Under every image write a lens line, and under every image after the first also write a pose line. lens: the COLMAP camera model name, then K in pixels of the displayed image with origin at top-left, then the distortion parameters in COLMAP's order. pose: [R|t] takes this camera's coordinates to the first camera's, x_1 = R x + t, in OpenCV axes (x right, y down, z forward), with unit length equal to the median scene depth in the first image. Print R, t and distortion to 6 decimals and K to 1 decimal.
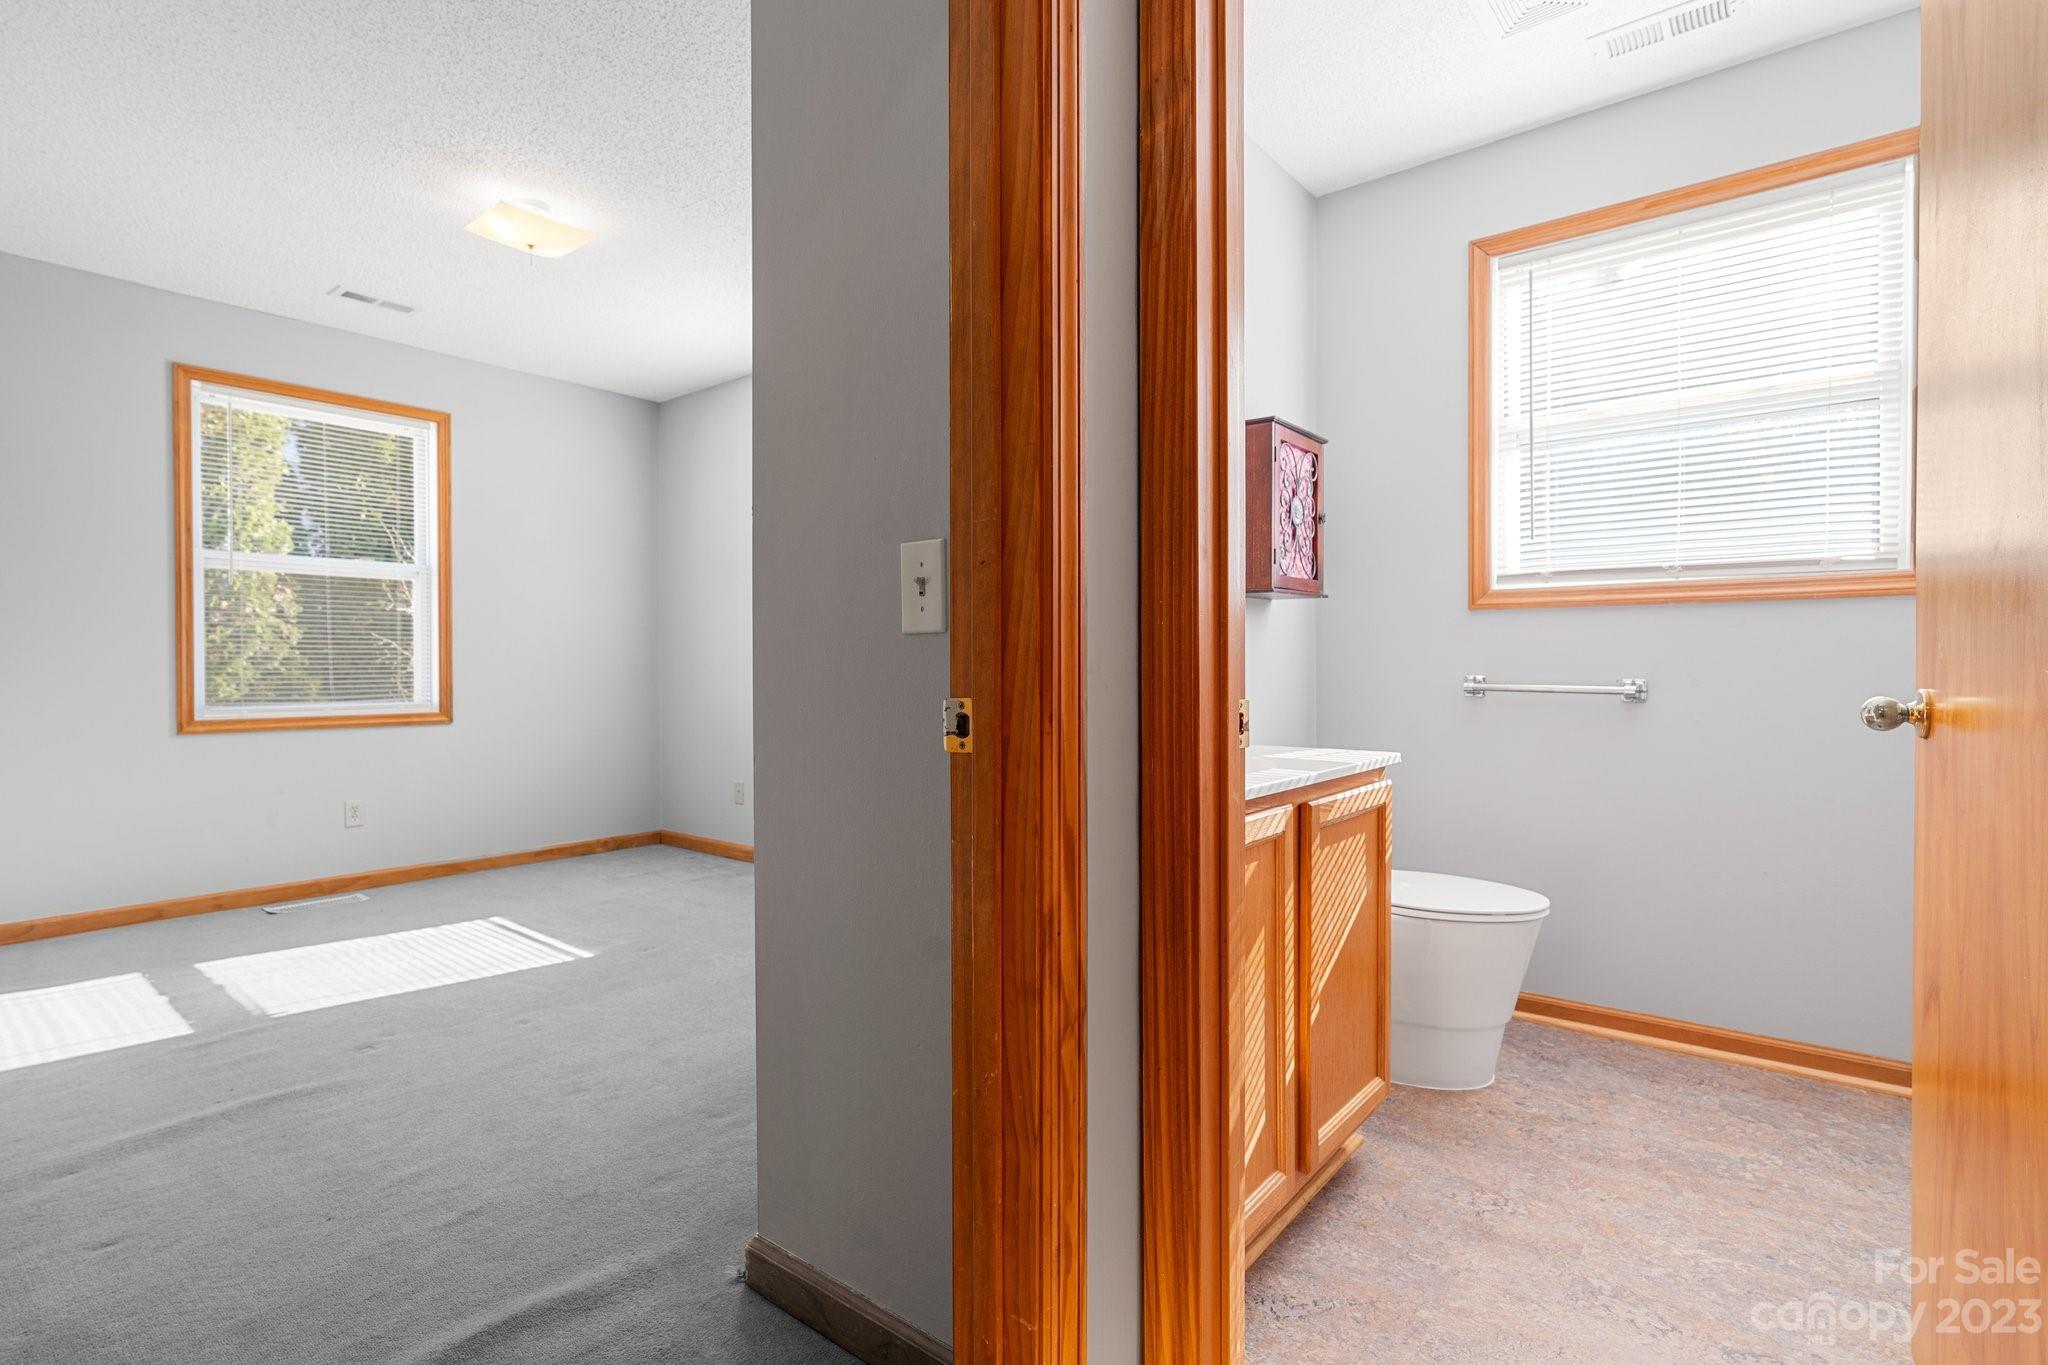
lens RADIAL K [[954.6, 0, 1013.7], [0, 954.6, 683.4], [0, 0, 1]] dist [-0.004109, -0.000285]
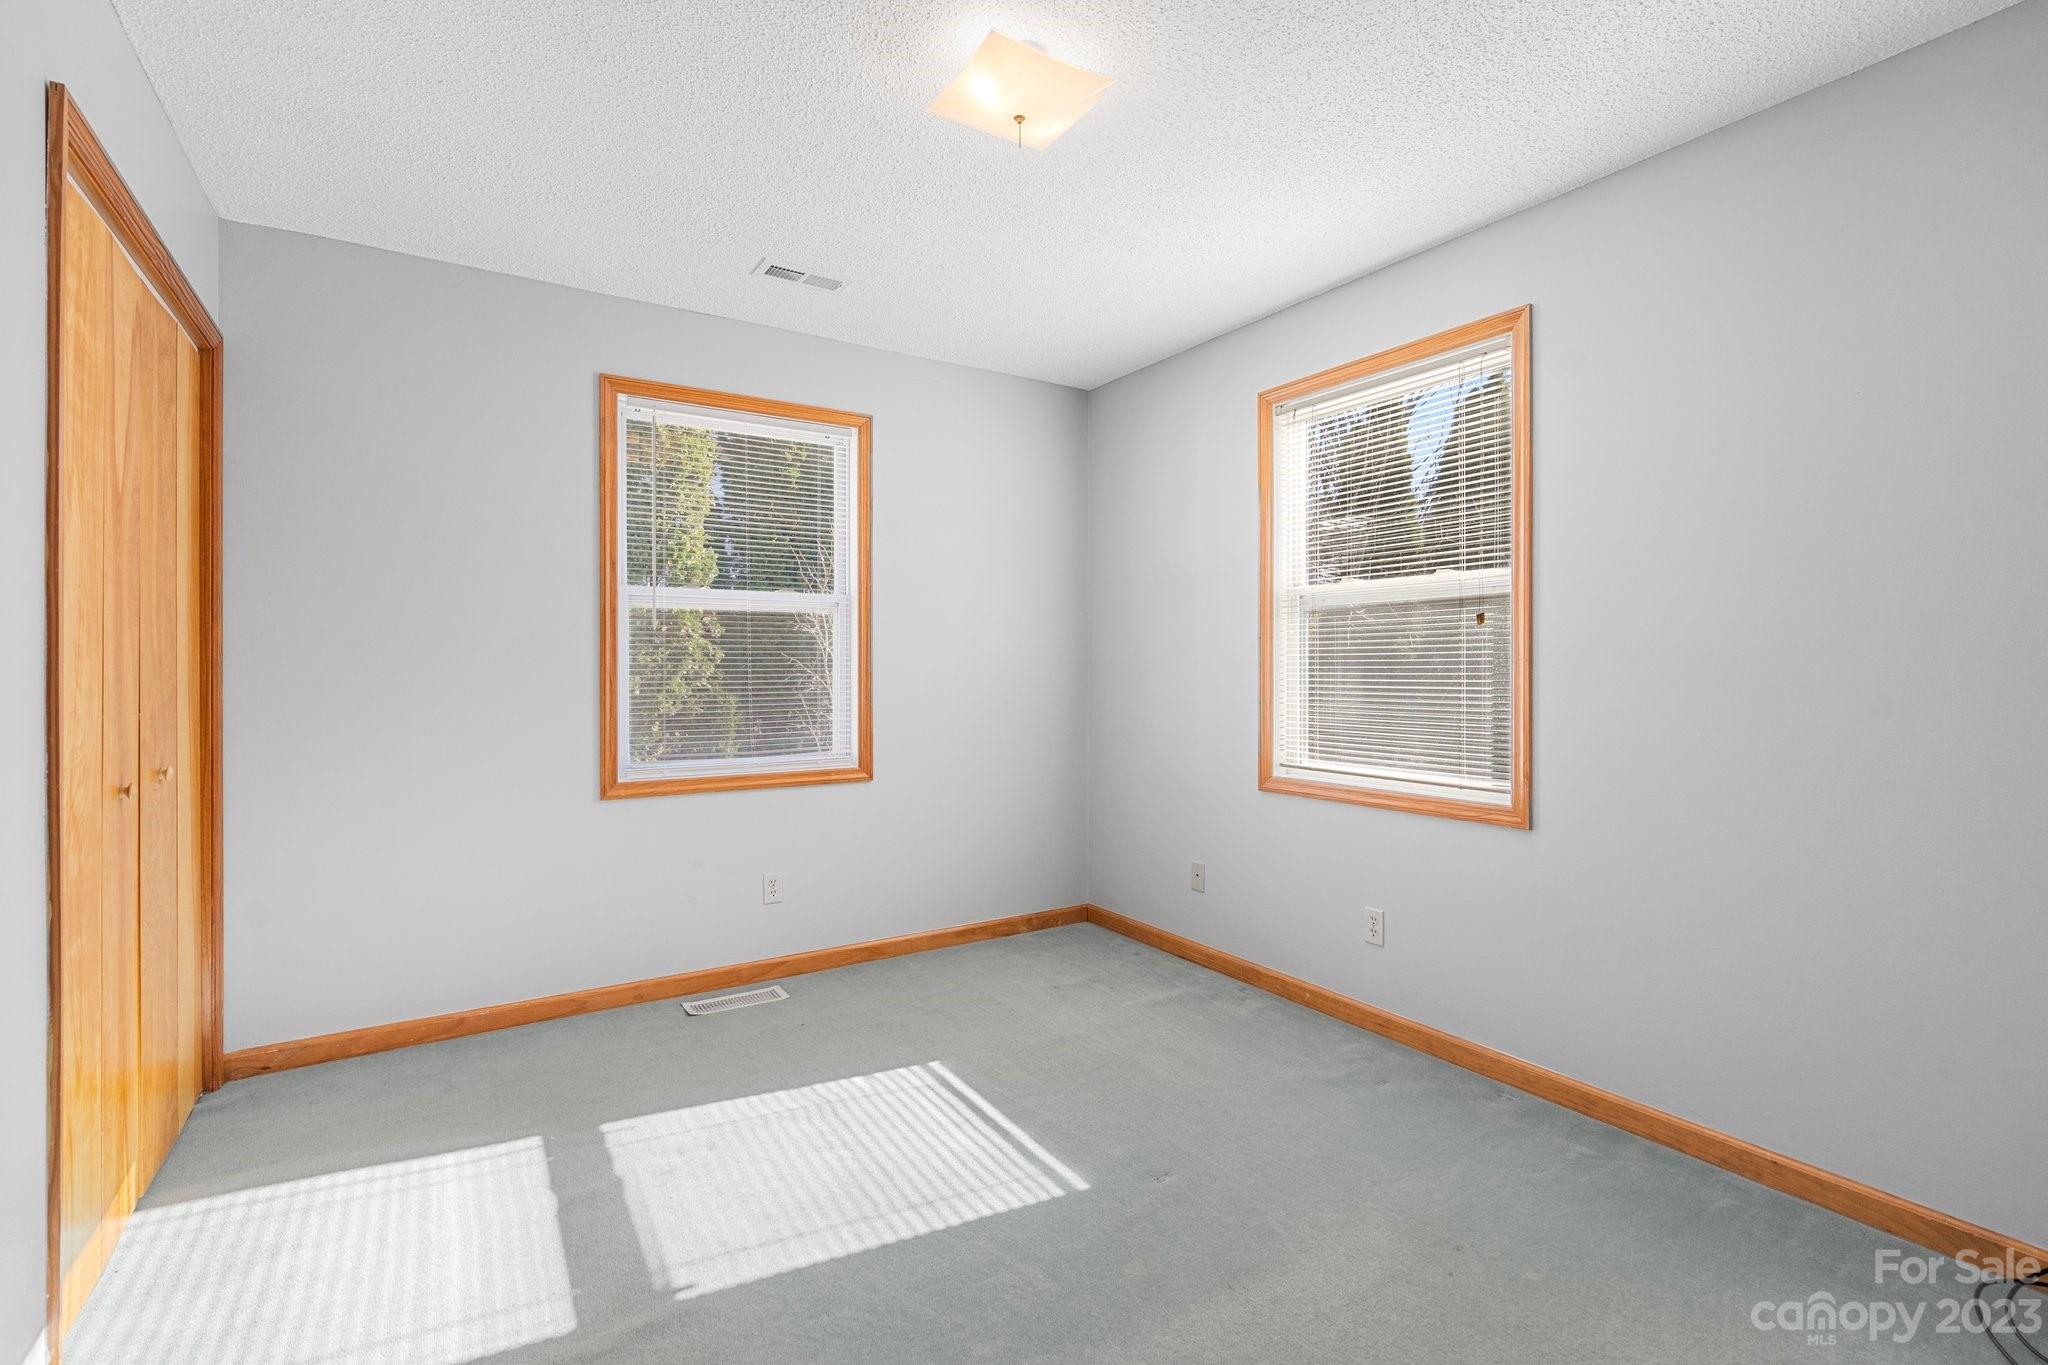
lens RADIAL K [[920.6, 0, 1024.9], [0, 920.6, 673.0], [0, 0, 1]] dist [-0.008288, 0.002486]
pose [[0.947081, 0.002412, -0.320986, -0.204227], [-0.005616, 0.999943, -0.009057, -0.048287], [0.320945, 0.010380, 0.947041, 0.276224]]
